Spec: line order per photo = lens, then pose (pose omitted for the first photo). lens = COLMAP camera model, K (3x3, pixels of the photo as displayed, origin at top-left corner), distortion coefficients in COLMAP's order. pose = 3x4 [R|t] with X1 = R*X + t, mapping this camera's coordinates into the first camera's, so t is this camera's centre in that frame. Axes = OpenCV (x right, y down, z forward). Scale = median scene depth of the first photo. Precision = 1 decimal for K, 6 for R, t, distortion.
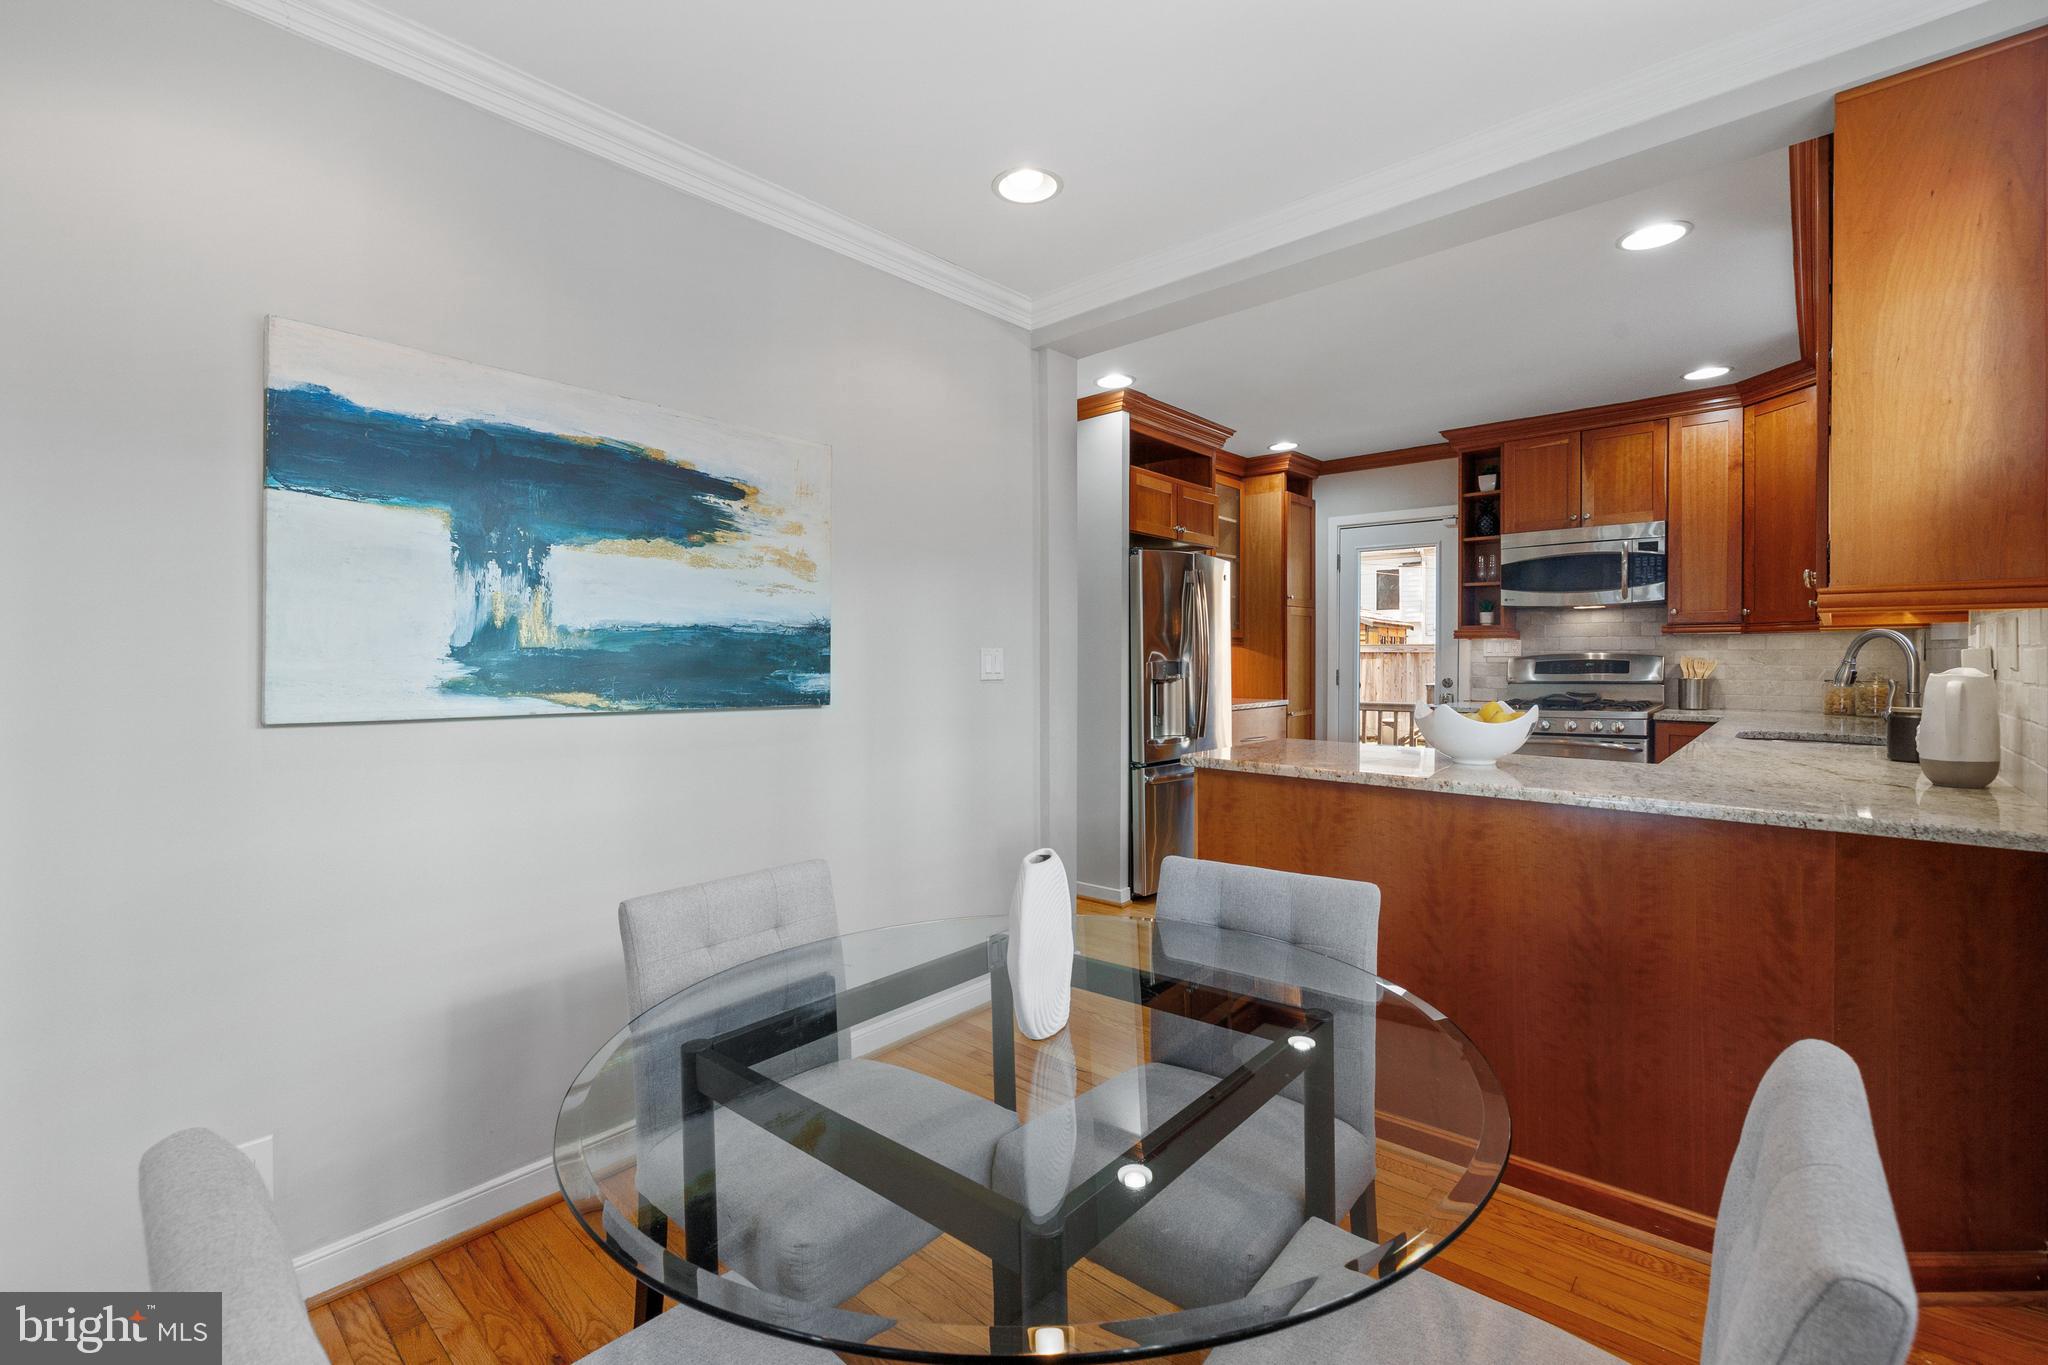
lens RADIAL K [[874.0, 0, 1030.0], [0, 874.0, 665.2], [0, 0, 1]] dist [0.000364, 0.001068]
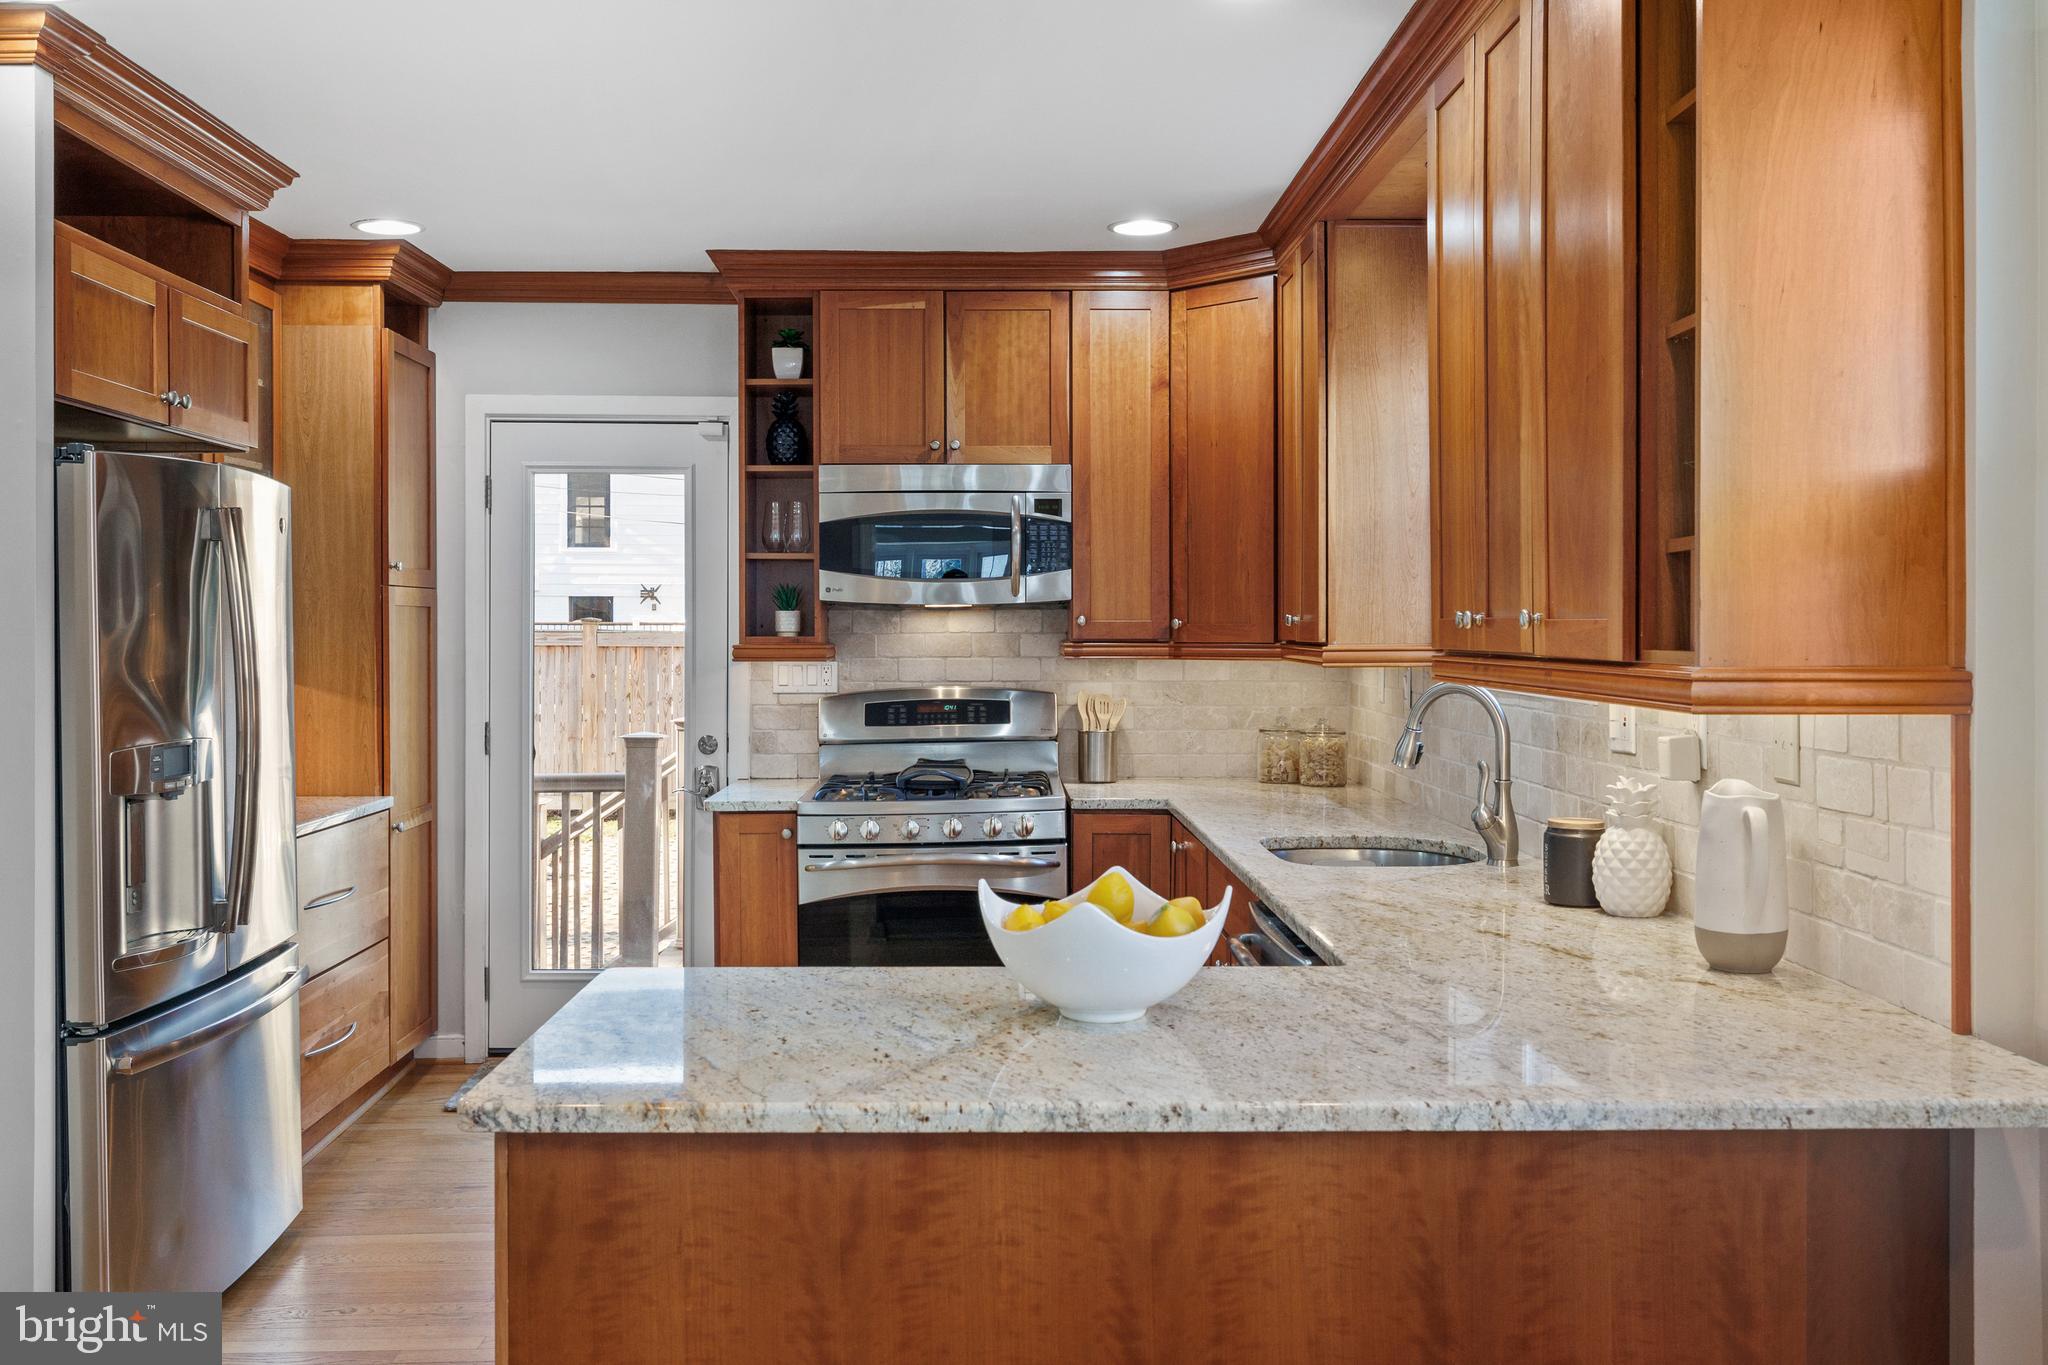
lens RADIAL K [[1674.1, 0, 996.0], [0, 1674.1, 634.3], [0, 0, 1]] dist [0.001686, -0.000925]
pose [[0.737001, -0.001562, 0.675890, -0.068388], [0.008167, 0.999945, -0.006594, -0.043827], [-0.675843, 0.010379, 0.736973, 0.204067]]
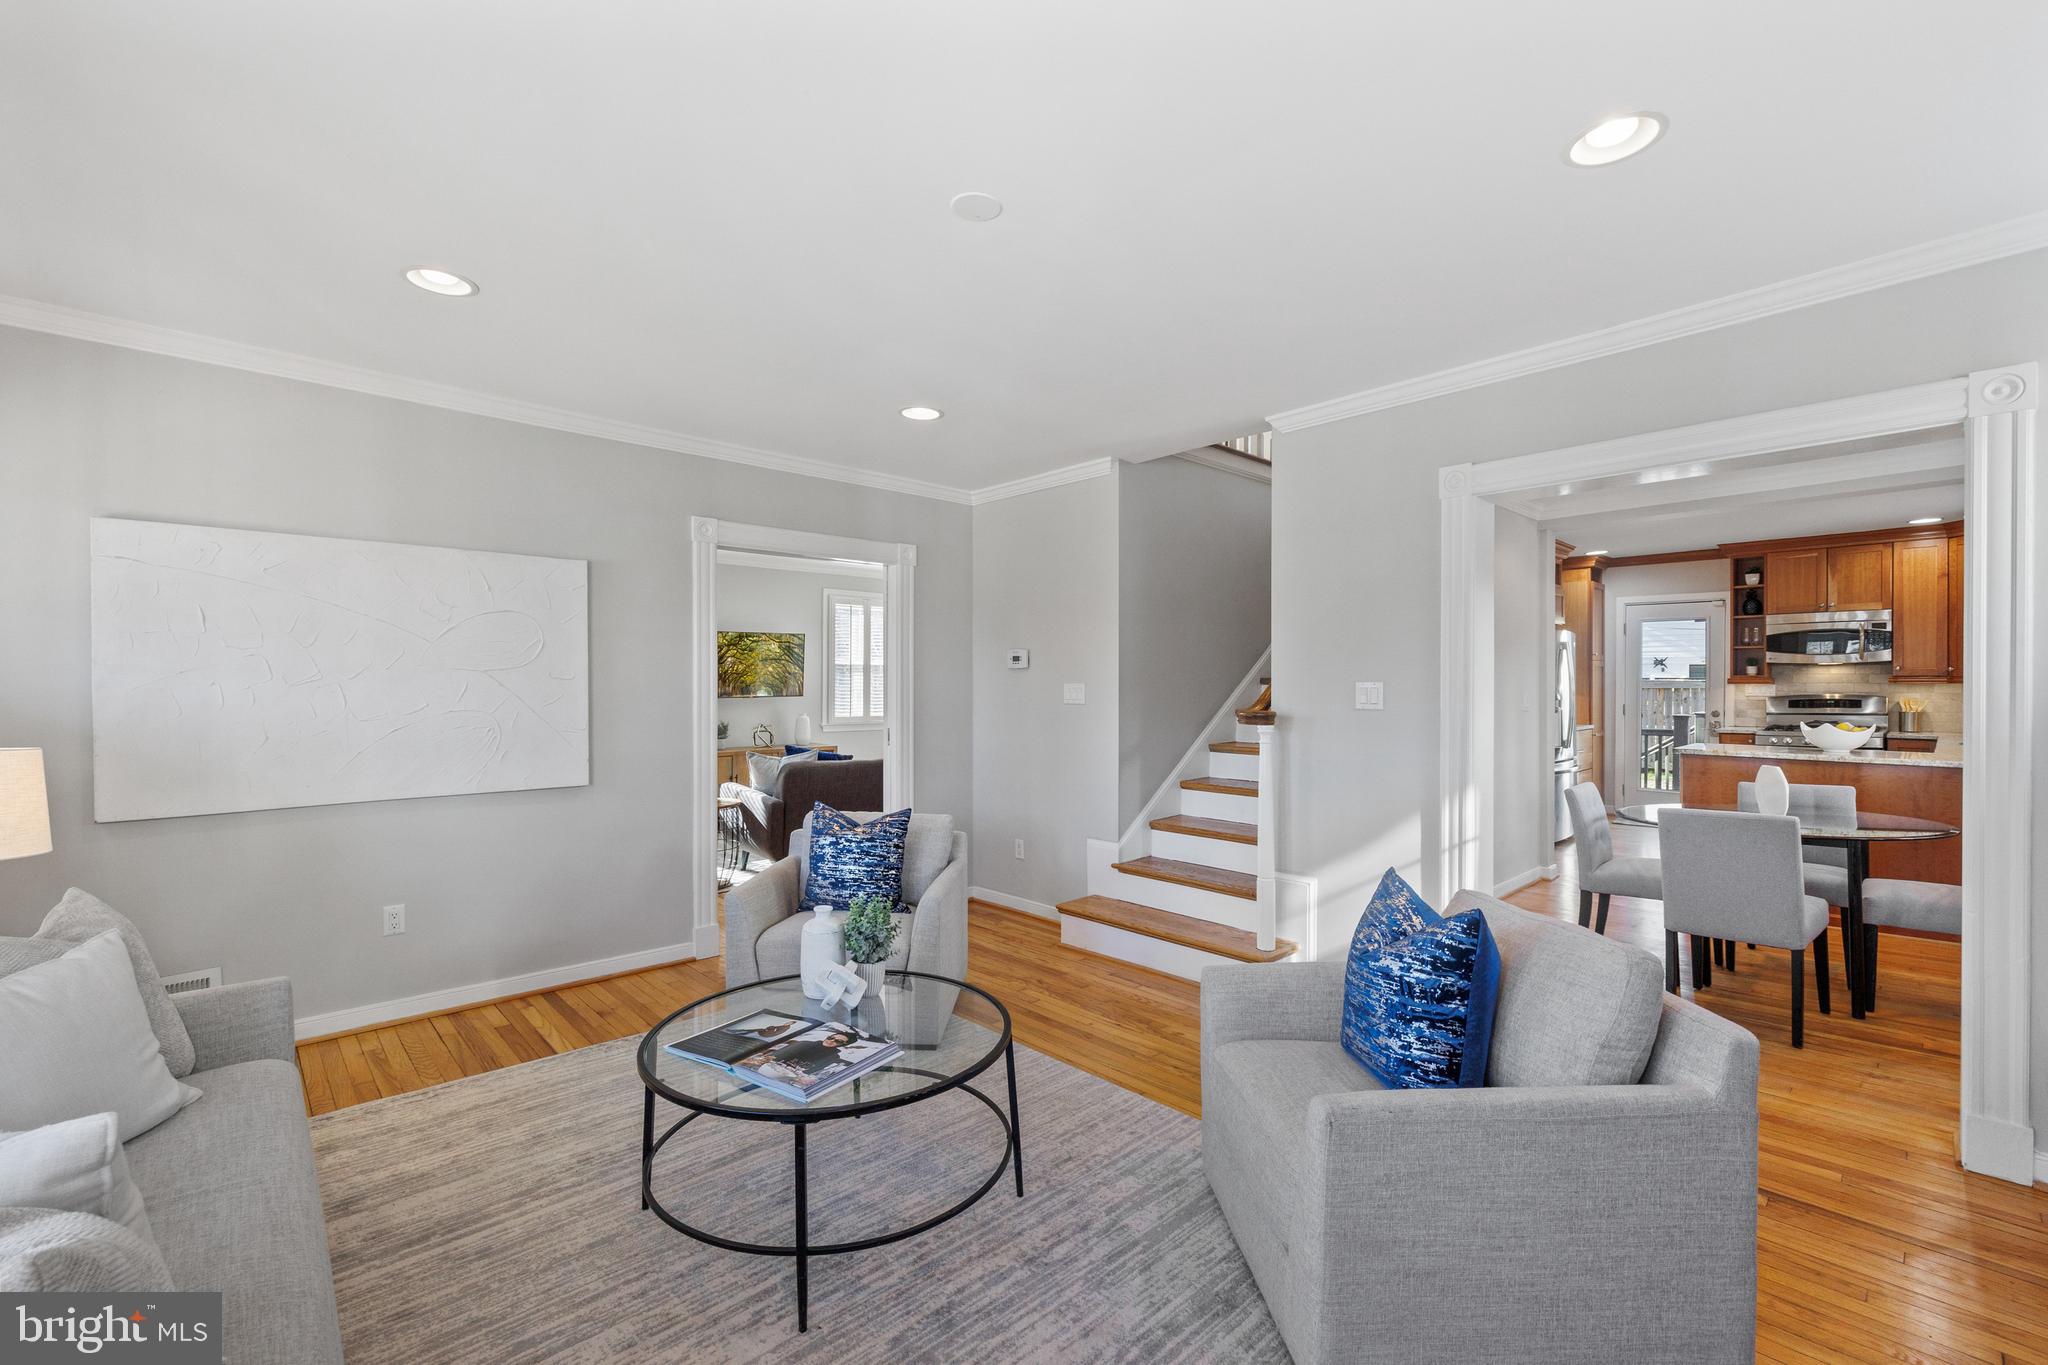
lens RADIAL K [[874.0, 0, 1021.7], [0, 874.0, 686.9], [0, 0, 1]] dist [0.000364, 0.001068]
pose [[0.996446, 0.002265, -0.084201, -0.661549], [-0.003017, 0.999957, -0.008808, -0.009922], [0.084177, 0.009031, 0.996410, -0.656024]]
